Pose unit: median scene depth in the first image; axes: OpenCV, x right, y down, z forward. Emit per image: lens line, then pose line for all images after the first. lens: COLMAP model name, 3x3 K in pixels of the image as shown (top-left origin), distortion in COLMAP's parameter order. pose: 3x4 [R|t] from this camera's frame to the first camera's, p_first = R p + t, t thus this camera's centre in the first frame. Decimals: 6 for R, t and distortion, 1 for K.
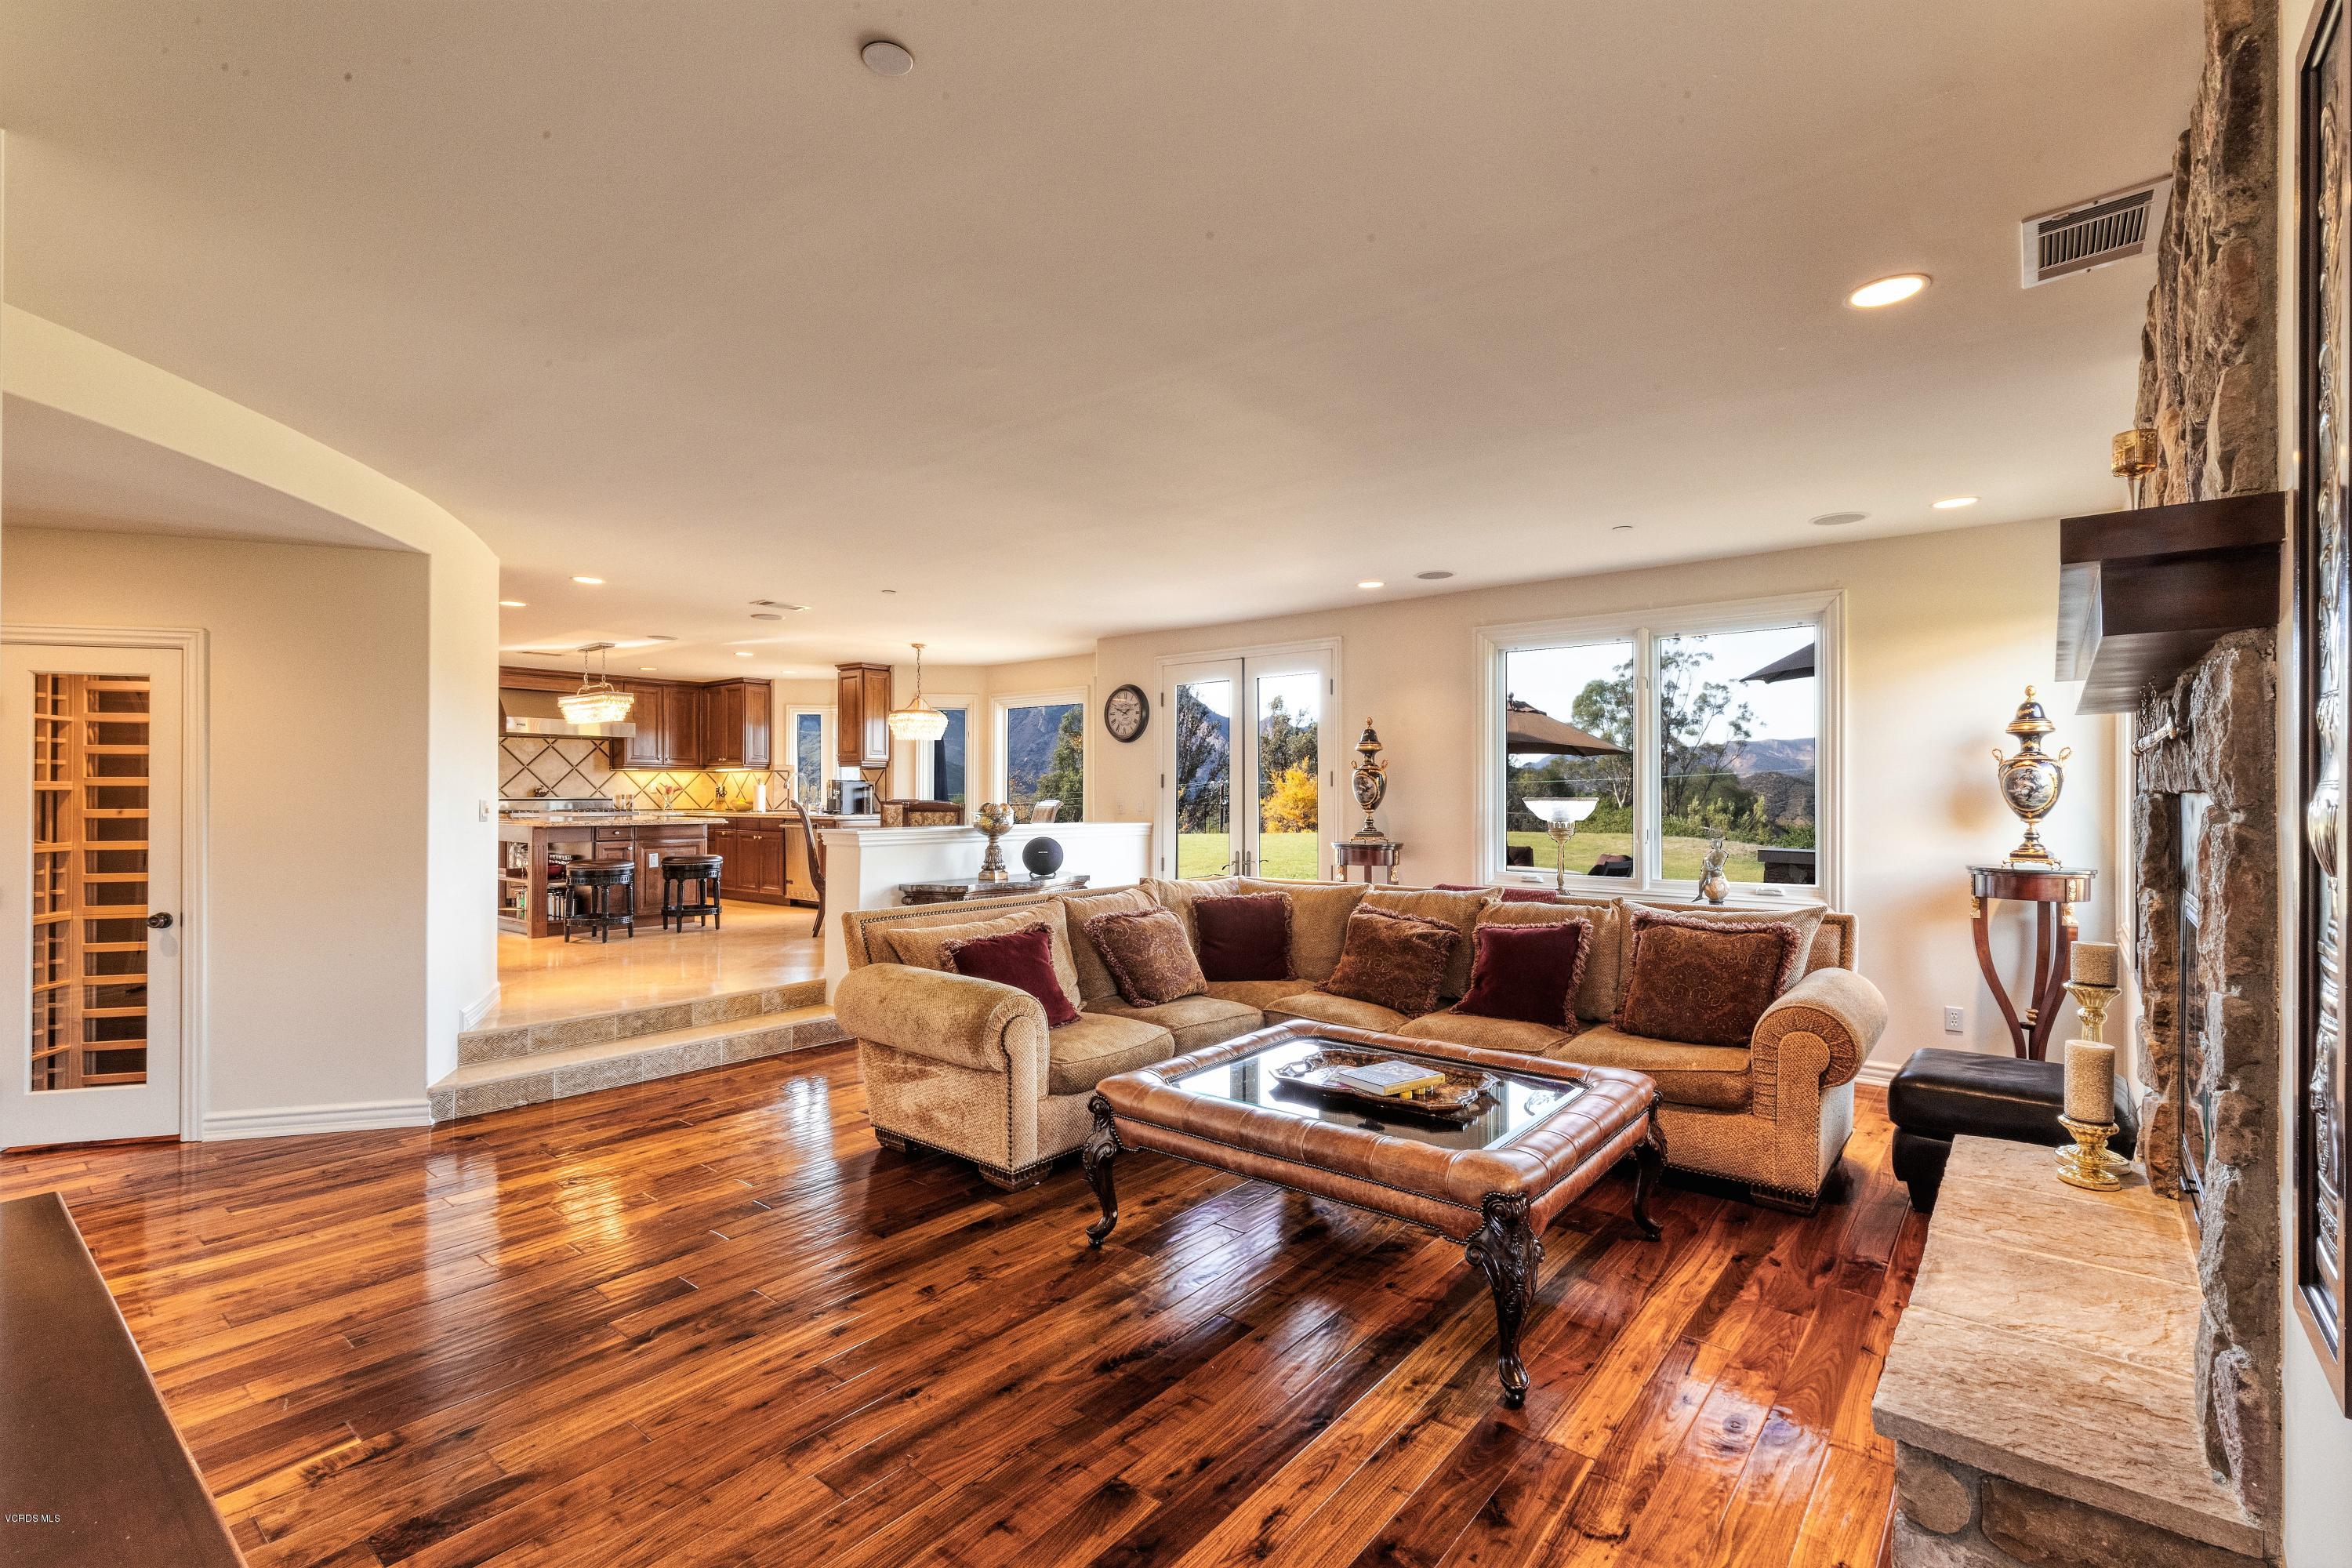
lens RADIAL K [[1074.6, 0, 1192.8], [0, 1074.6, 787.9], [0, 0, 1]] dist [-0.002268, 0.000290]
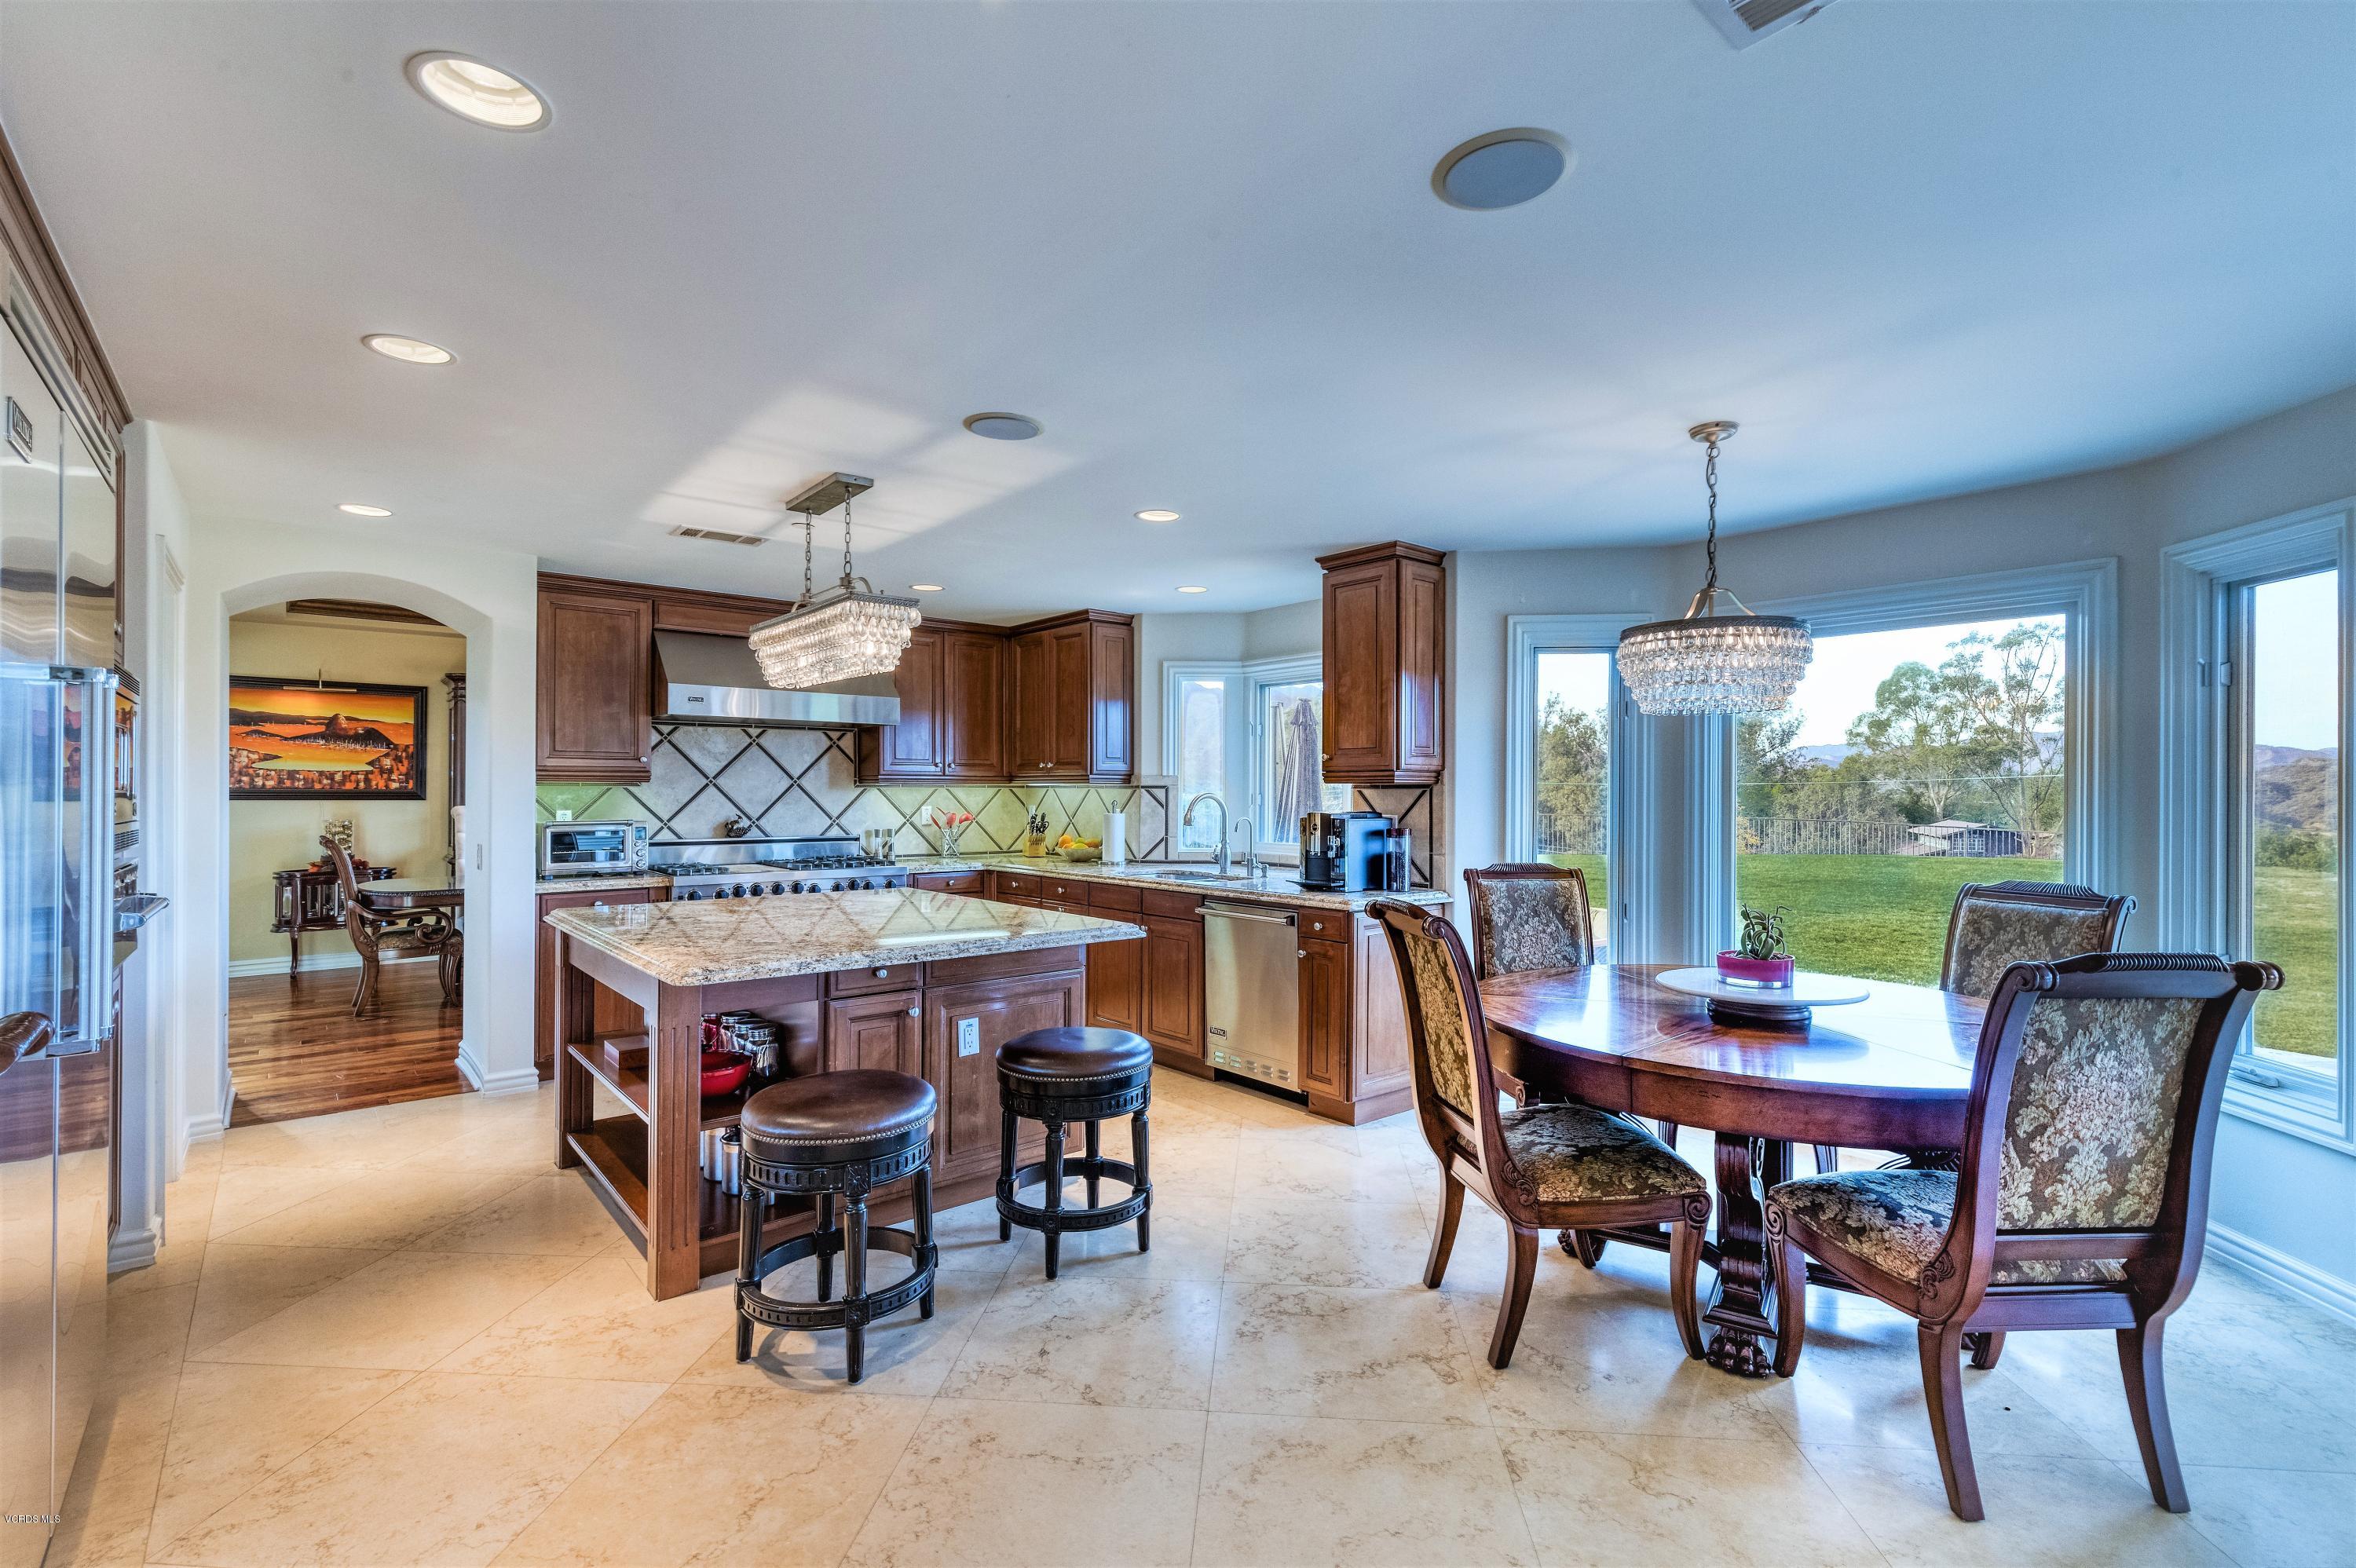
lens RADIAL K [[1076.3, 0, 1178.5], [0, 1076.3, 789.3], [0, 0, 1]] dist [-0.002268, 0.000290]
pose [[0.980515, 0.001779, -0.196435, -0.271173], [-0.001093, 0.999993, 0.003601, -0.016741], [0.196440, -0.003316, 0.980510, 0.490183]]
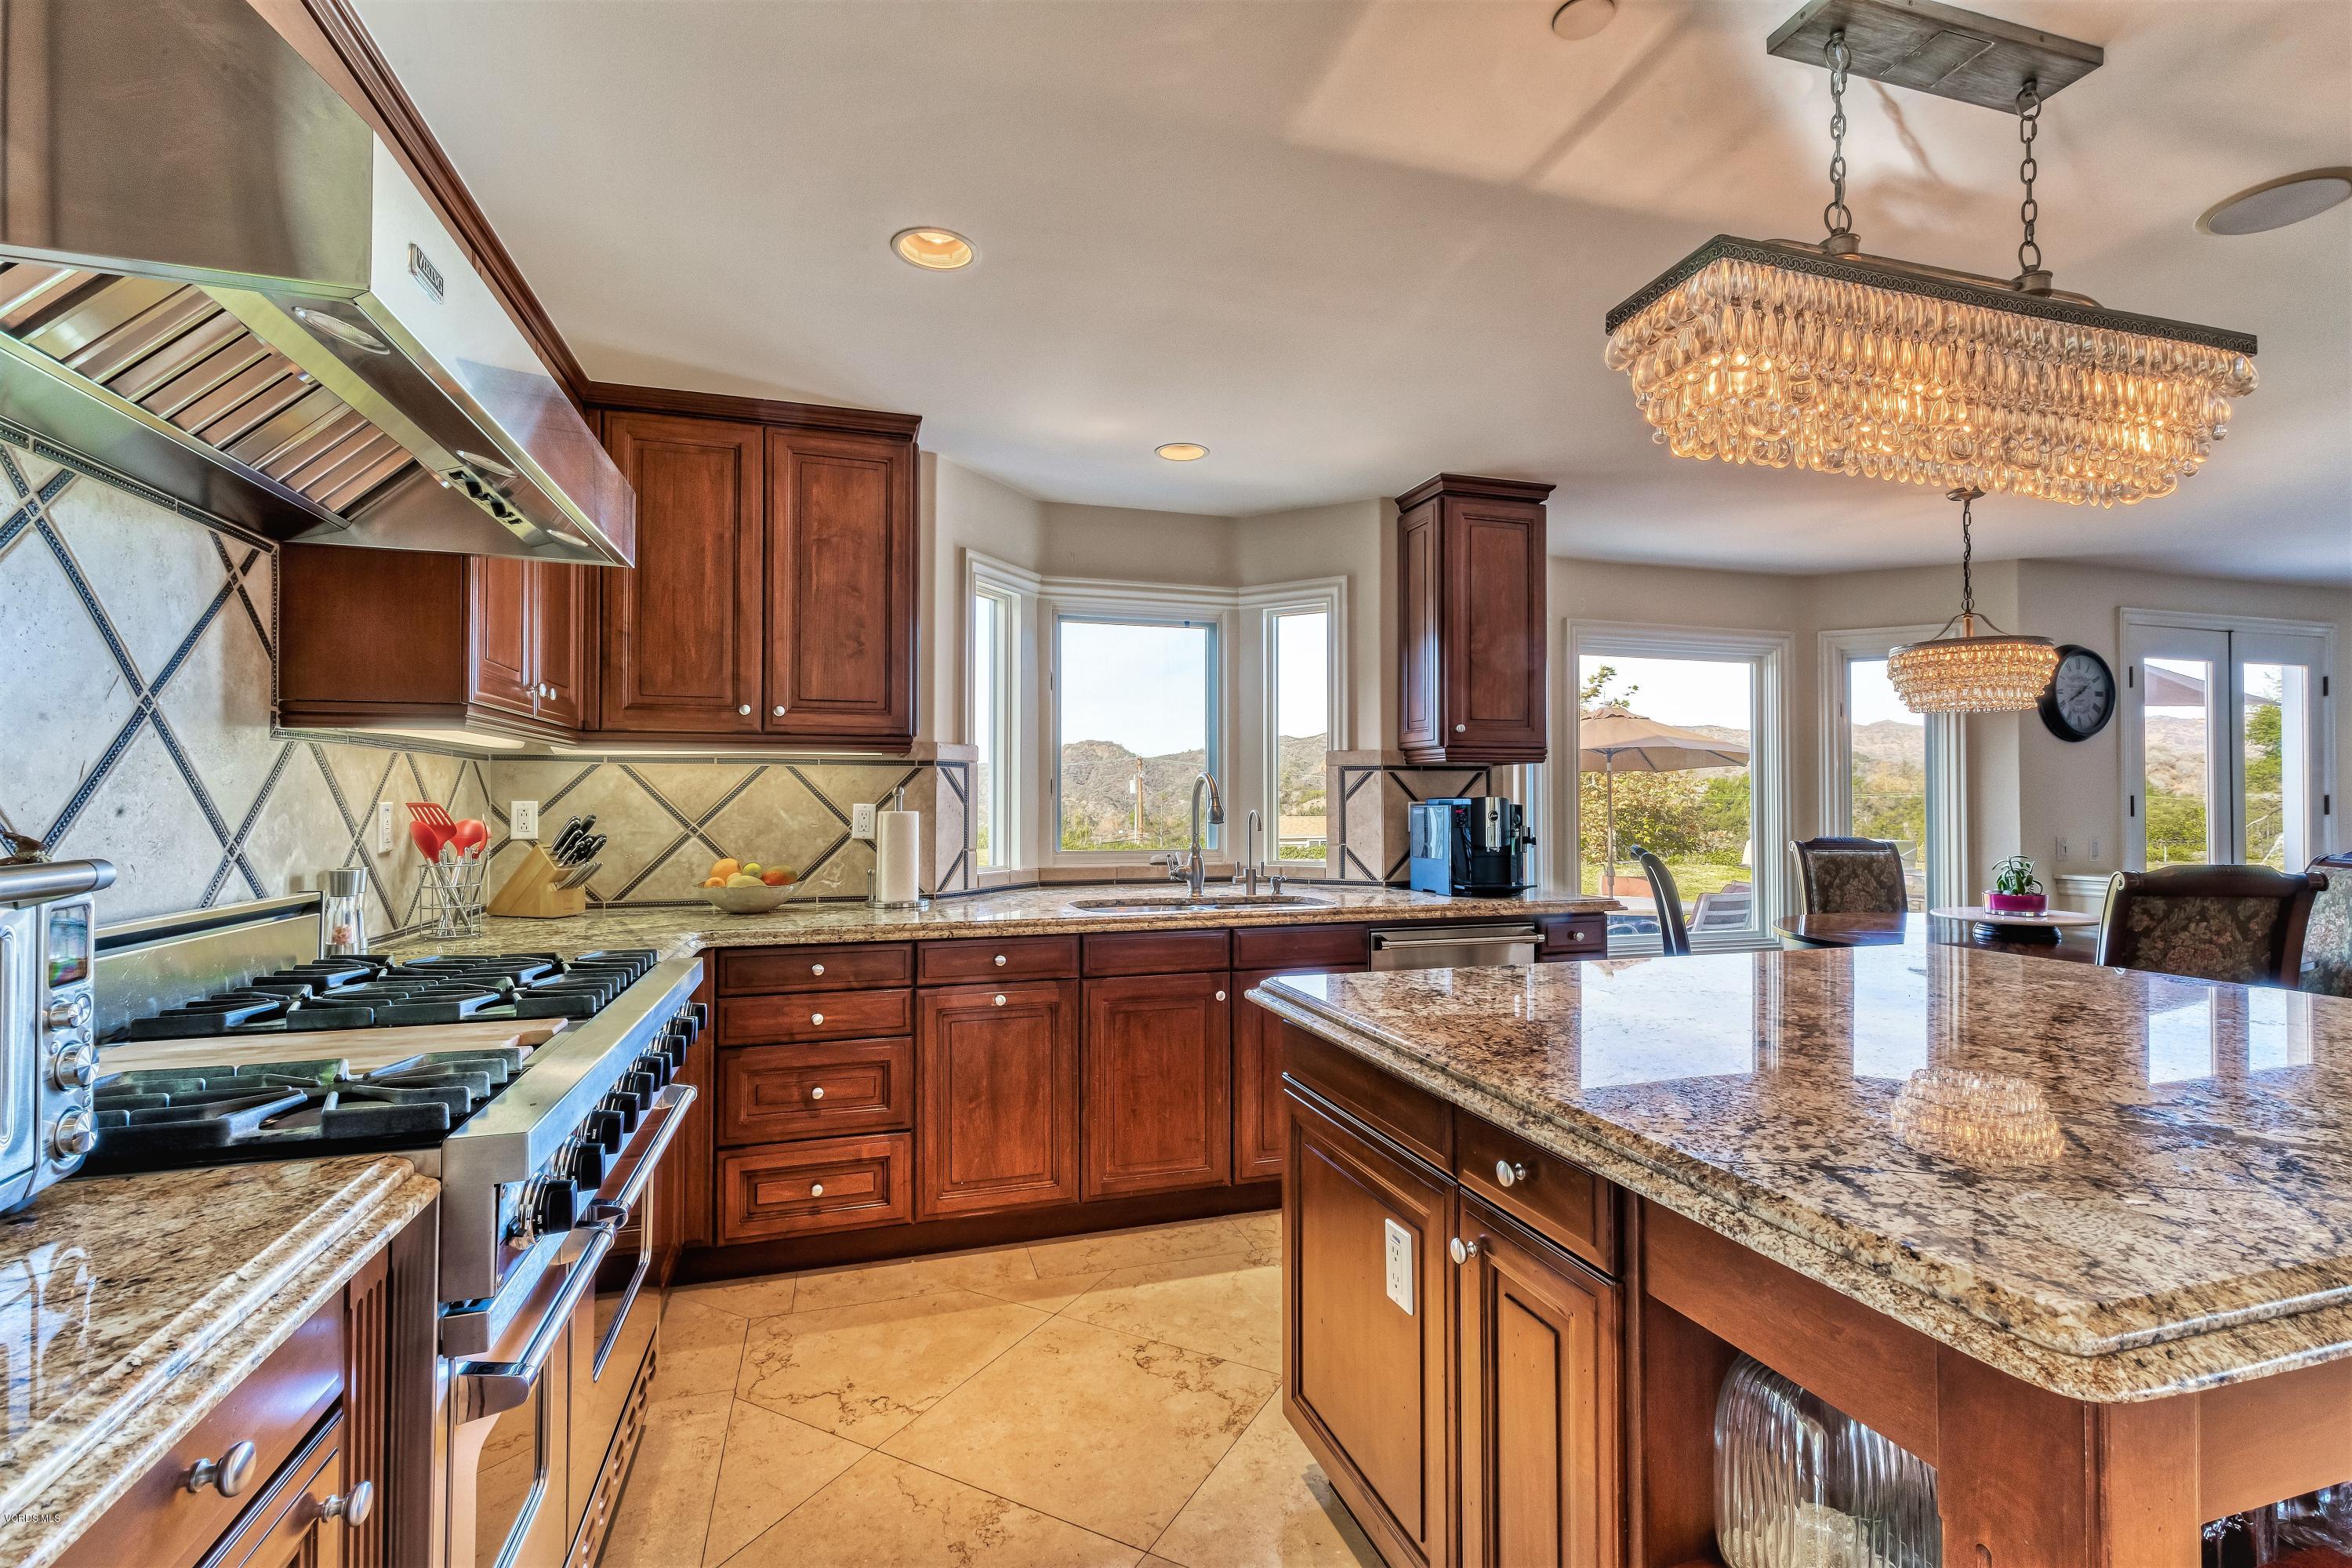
lens RADIAL K [[1074.6, 0, 1190.1], [0, 1074.6, 786.0], [0, 0, 1]] dist [-0.002268, 0.000290]
pose [[0.545703, 0.011362, 0.837901, -0.601343], [-0.003236, 0.999929, -0.011452, -0.006382], [-0.837972, 0.003538, 0.545702, 0.786408]]
